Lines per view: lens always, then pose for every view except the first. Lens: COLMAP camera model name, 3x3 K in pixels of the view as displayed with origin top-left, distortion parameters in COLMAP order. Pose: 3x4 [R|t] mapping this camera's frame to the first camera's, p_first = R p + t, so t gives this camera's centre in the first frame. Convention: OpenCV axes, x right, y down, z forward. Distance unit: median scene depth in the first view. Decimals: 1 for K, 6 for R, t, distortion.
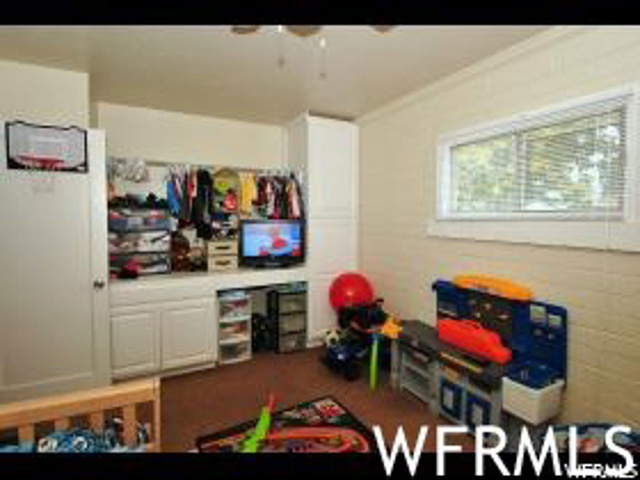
lens RADIAL K [[325.7, 0, 320.0], [0, 325.7, 240.0], [0, 0, 1]] dist [0.000568, -0.000046]
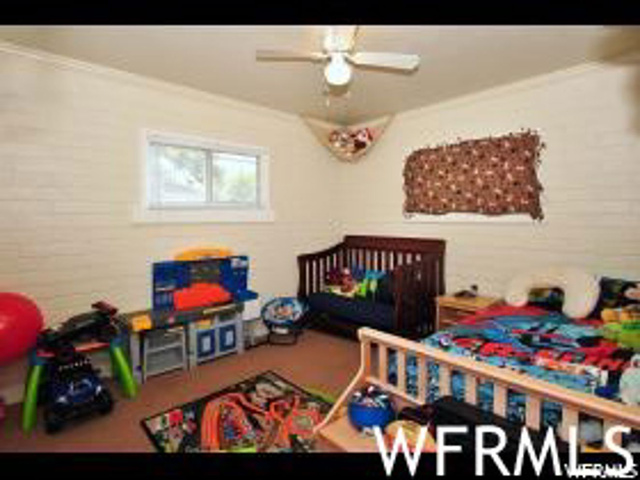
lens RADIAL K [[325.7, 0, 320.0], [0, 325.7, 240.0], [0, 0, 1]] dist [0.000568, -0.000046]
pose [[-0.243035, -0.069991, 0.967489, -0.933895], [0.067638, 0.993743, 0.088882, -0.013991], [-0.967657, 0.087041, -0.236780, 0.814292]]
